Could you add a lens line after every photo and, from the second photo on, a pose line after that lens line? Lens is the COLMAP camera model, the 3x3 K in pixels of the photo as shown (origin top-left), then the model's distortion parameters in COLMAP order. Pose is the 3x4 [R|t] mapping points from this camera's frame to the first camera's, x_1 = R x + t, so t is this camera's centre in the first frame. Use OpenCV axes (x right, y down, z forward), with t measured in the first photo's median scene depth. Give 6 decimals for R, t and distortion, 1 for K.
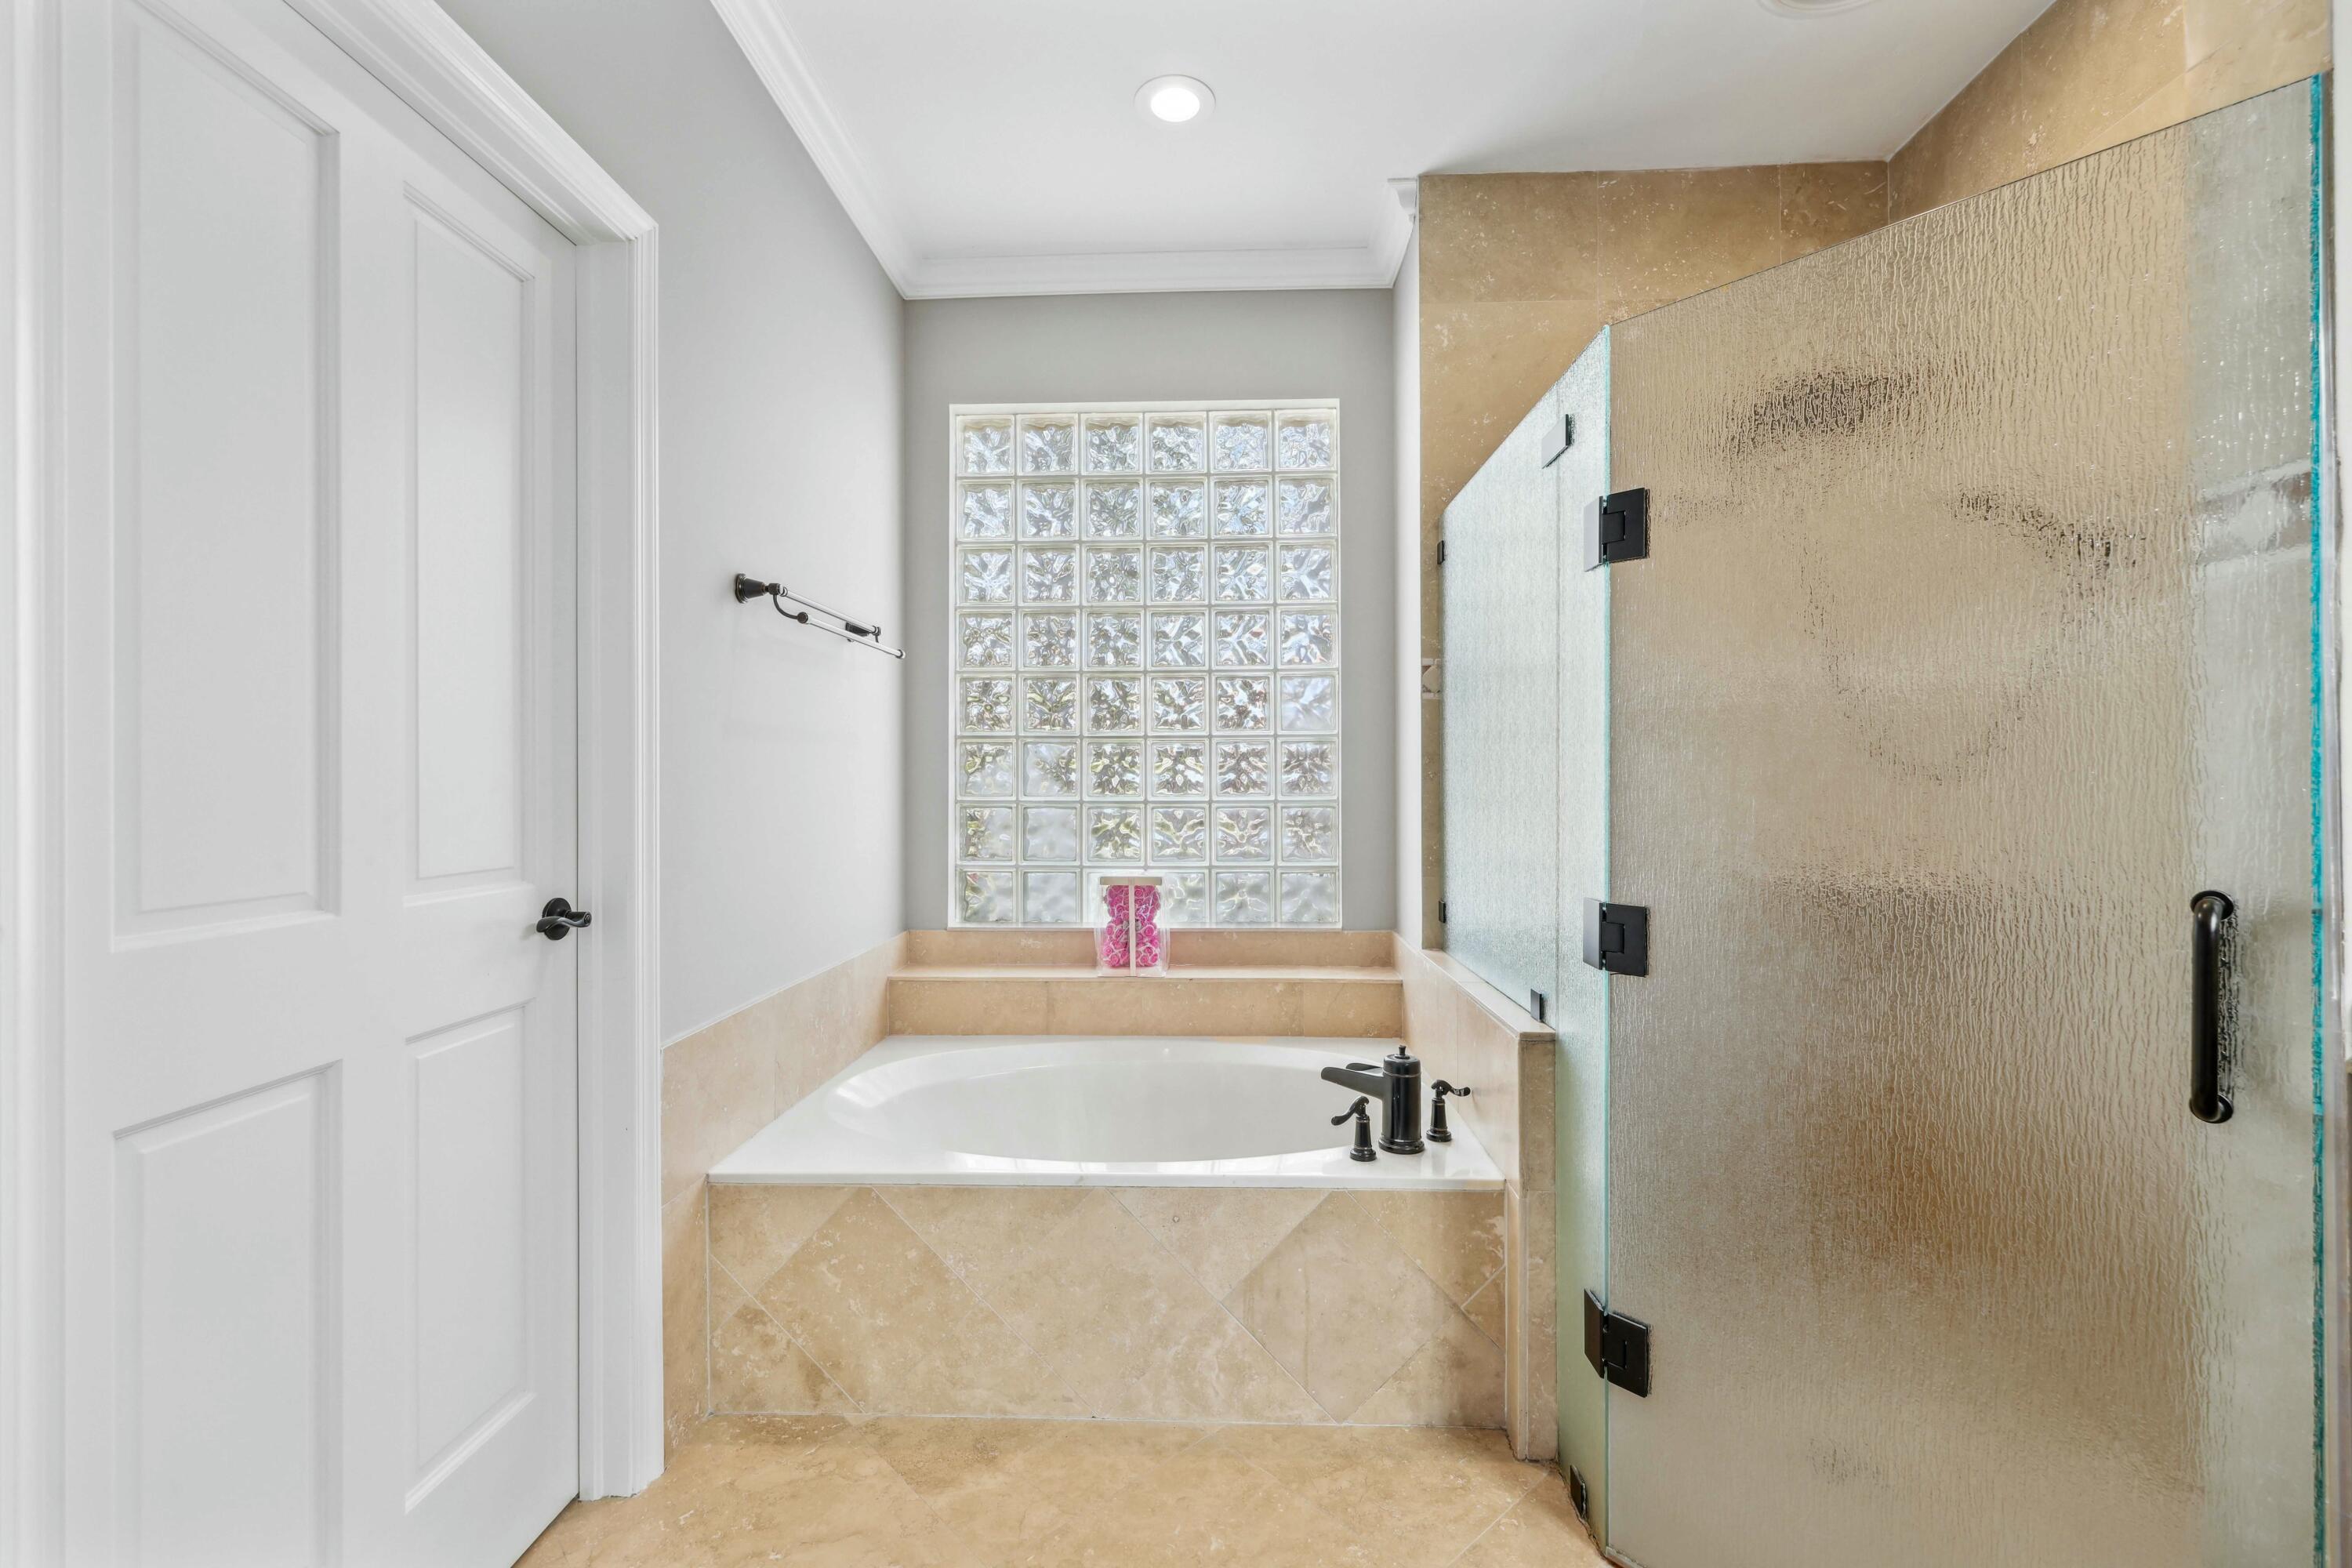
lens RADIAL K [[997.0, 0, 1183.6], [0, 997.0, 786.5], [0, 0, 1]] dist [0.001274, -0.000558]
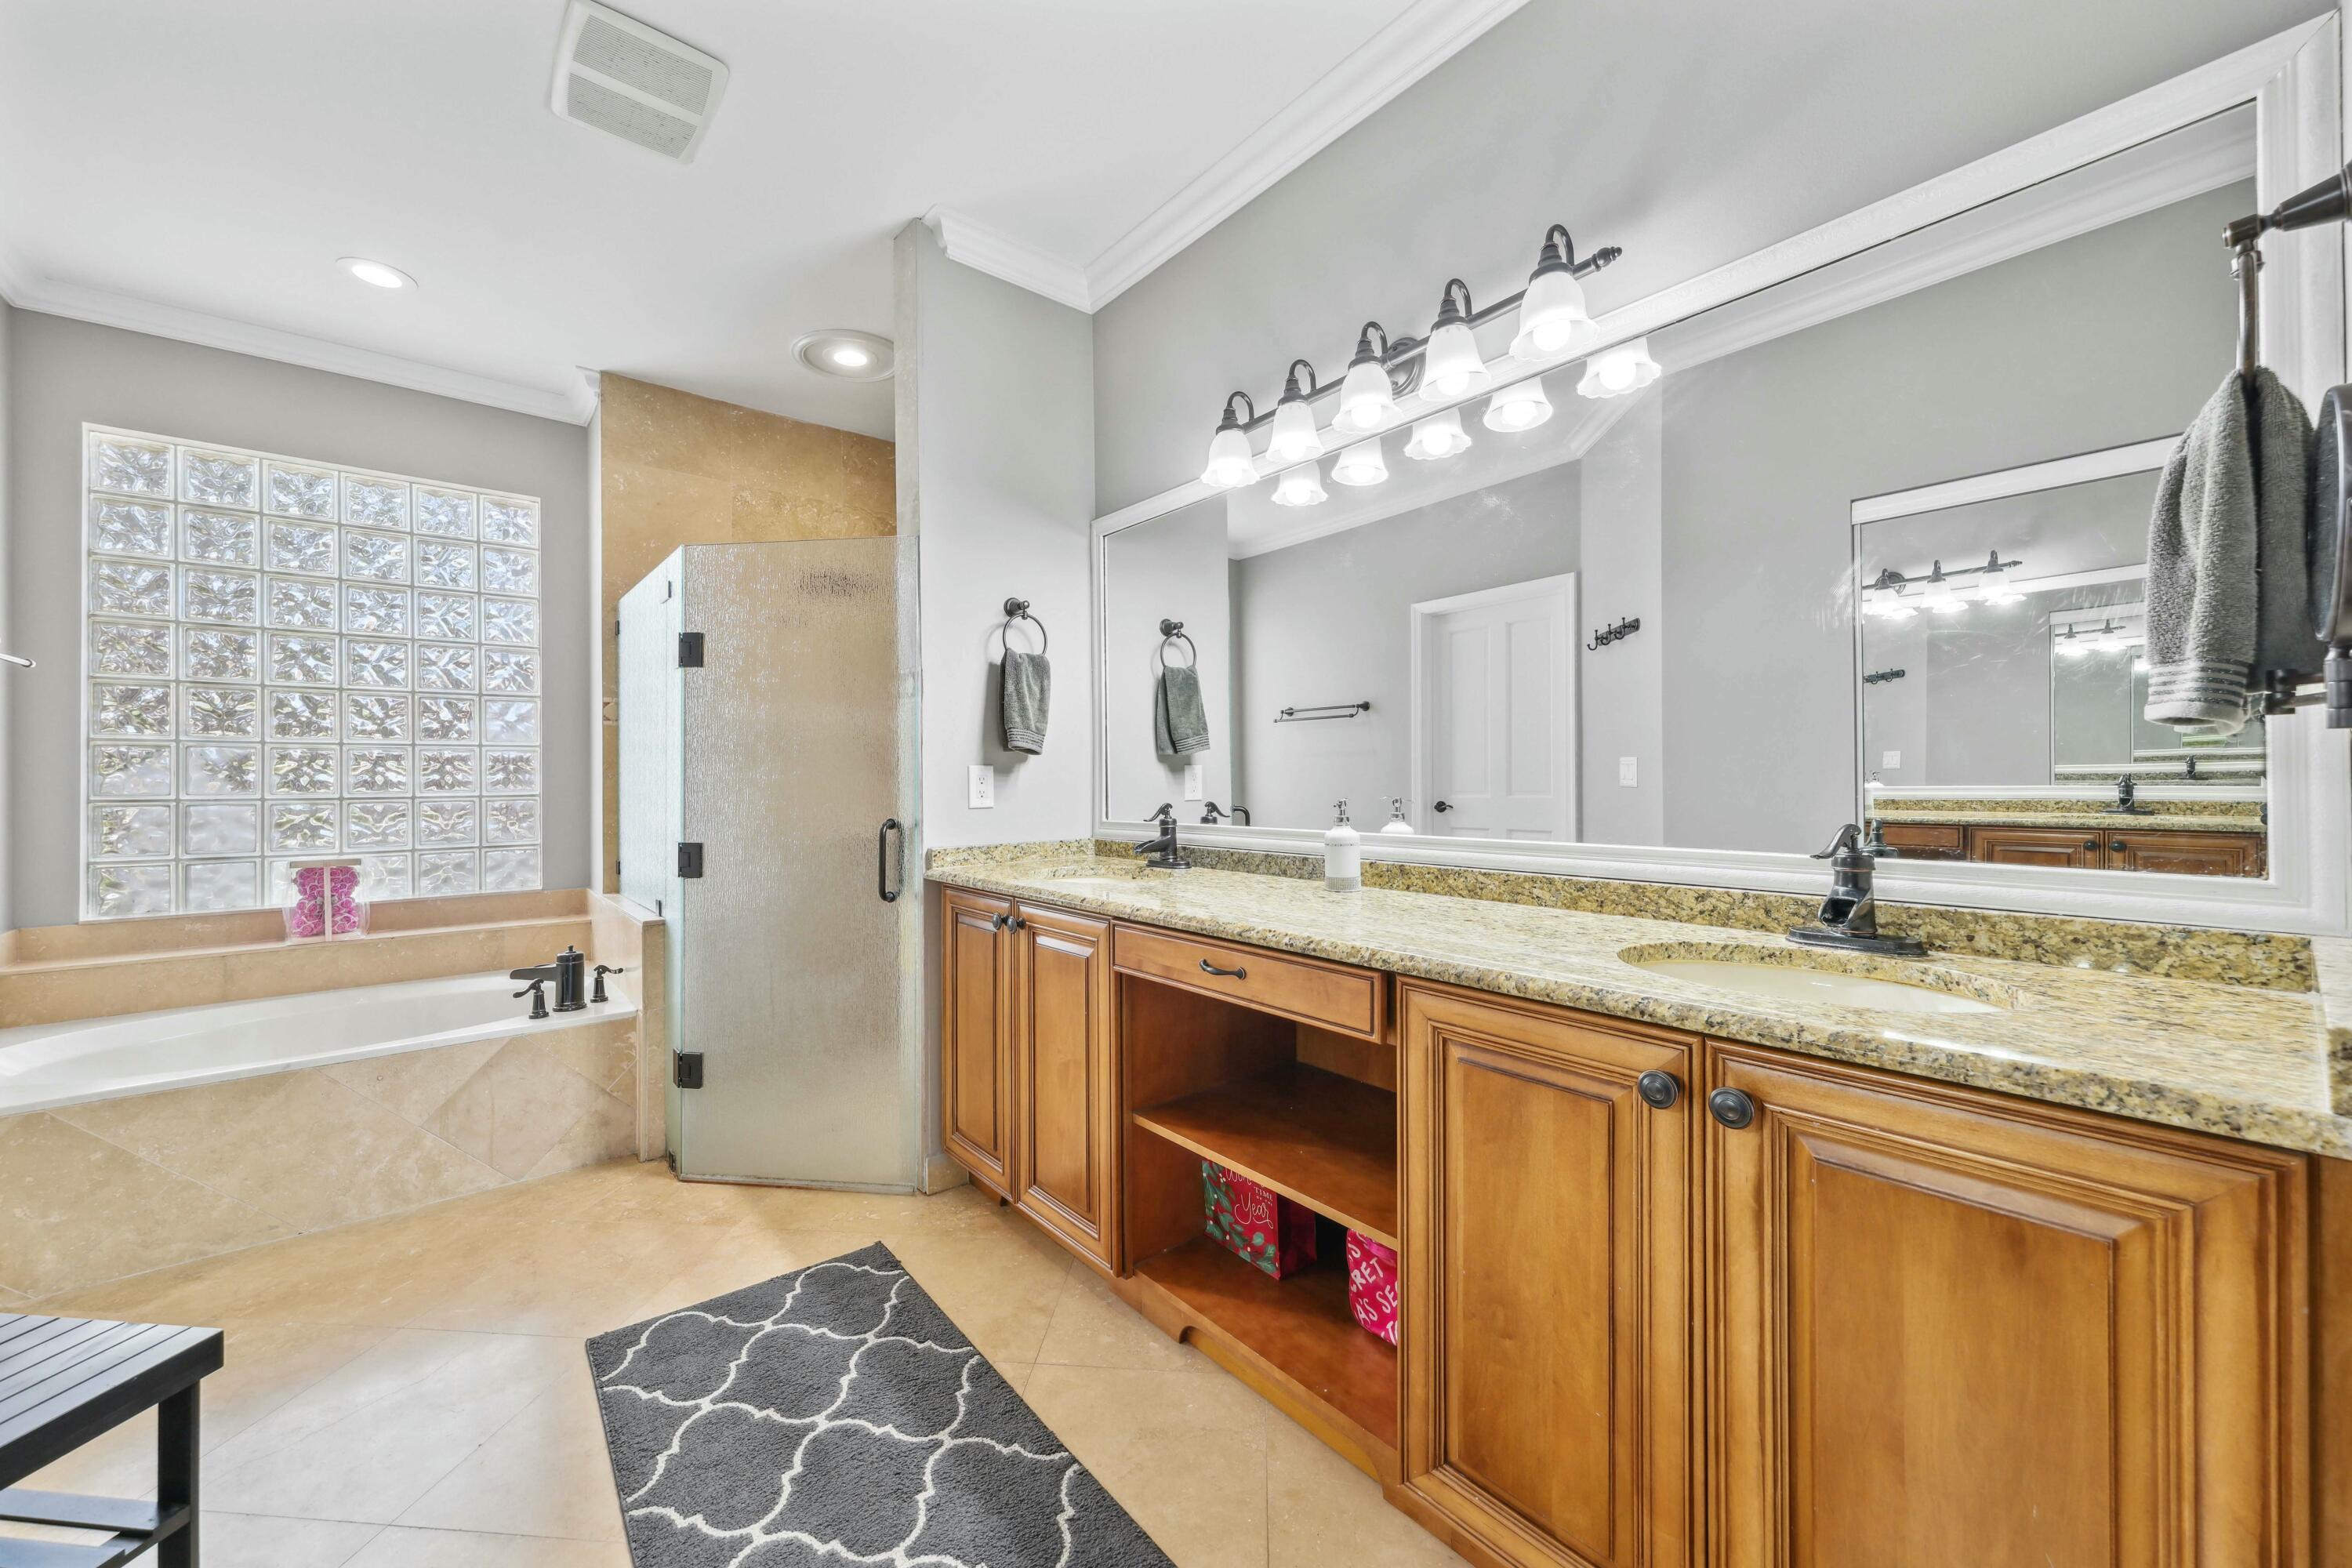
lens RADIAL K [[876.5, 0, 1177.1], [0, 876.5, 772.2], [0, 0, 1]] dist [0.000939, 0.000580]
pose [[0.738070, 0.001962, 0.674721, -0.009829], [0.006766, 0.999924, -0.010308, 0.002085], [-0.674690, 0.012173, 0.738001, -0.539529]]
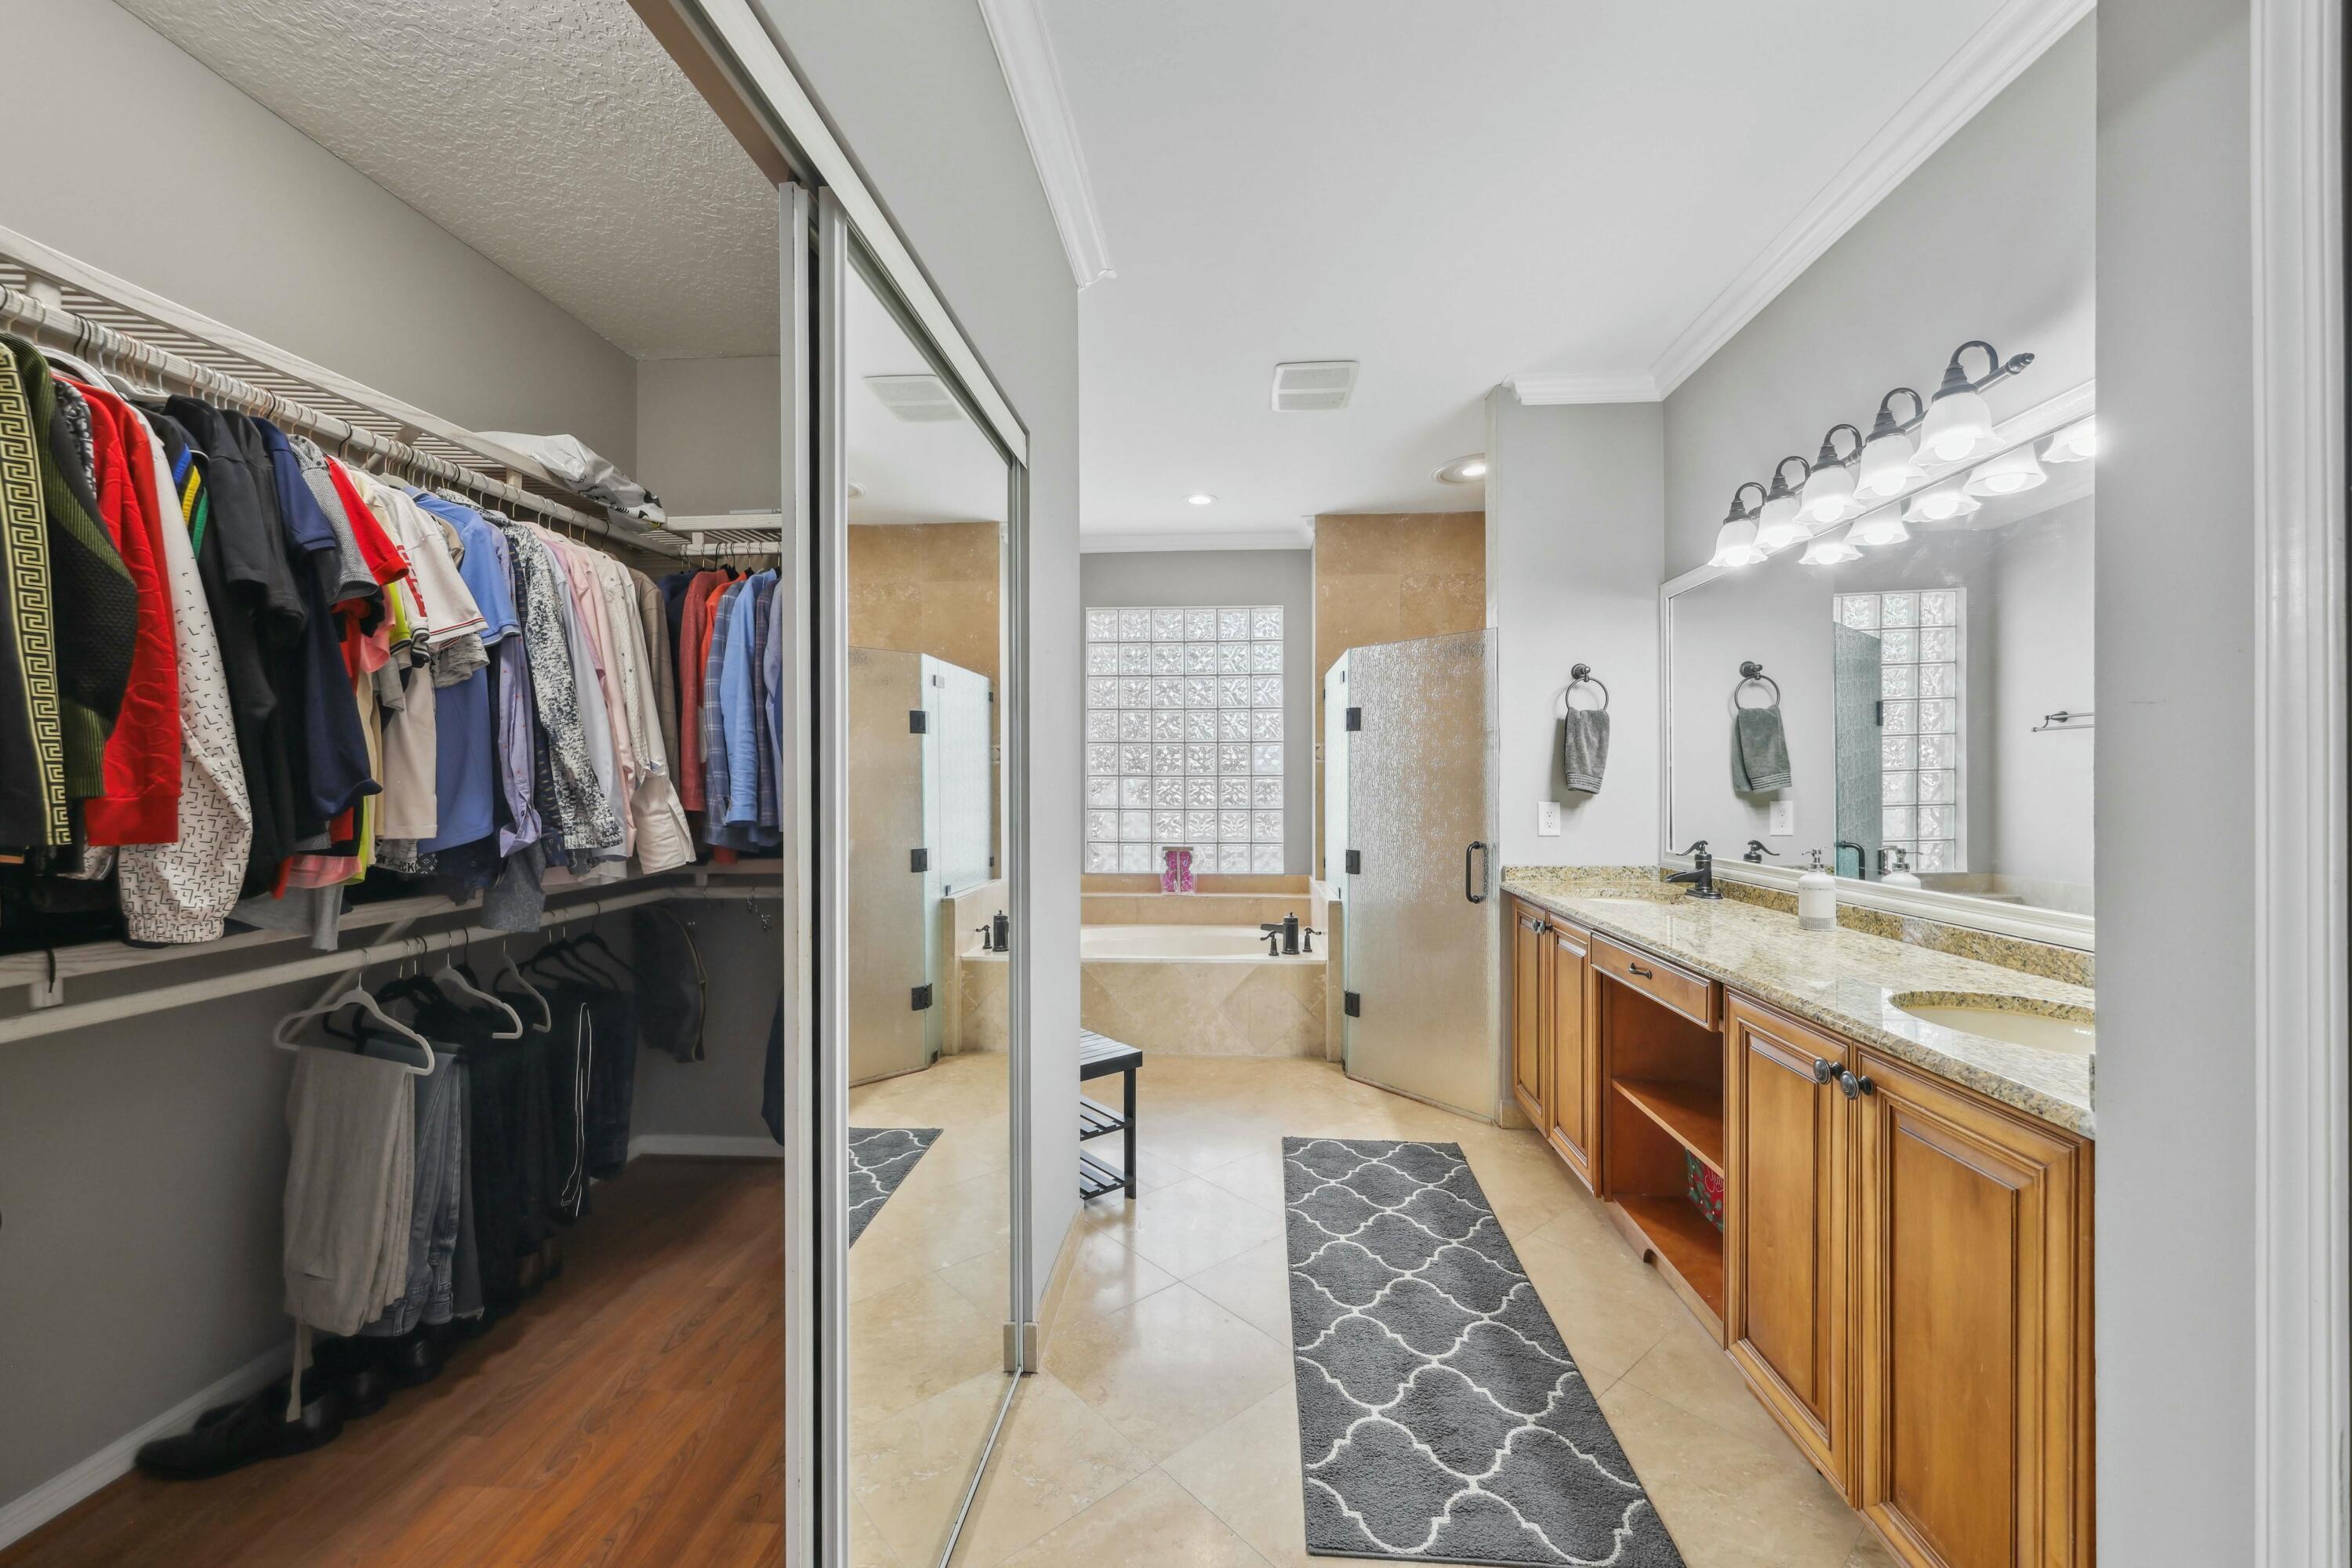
lens RADIAL K [[876.5, 0, 1189.8], [0, 876.5, 783.3], [0, 0, 1]] dist [0.000939, 0.000580]
pose [[0.999800, 0.002661, -0.019842, 0.009256], [-0.002778, 0.999979, -0.005880, -0.033093], [0.019826, 0.005934, 0.999786, -0.893112]]
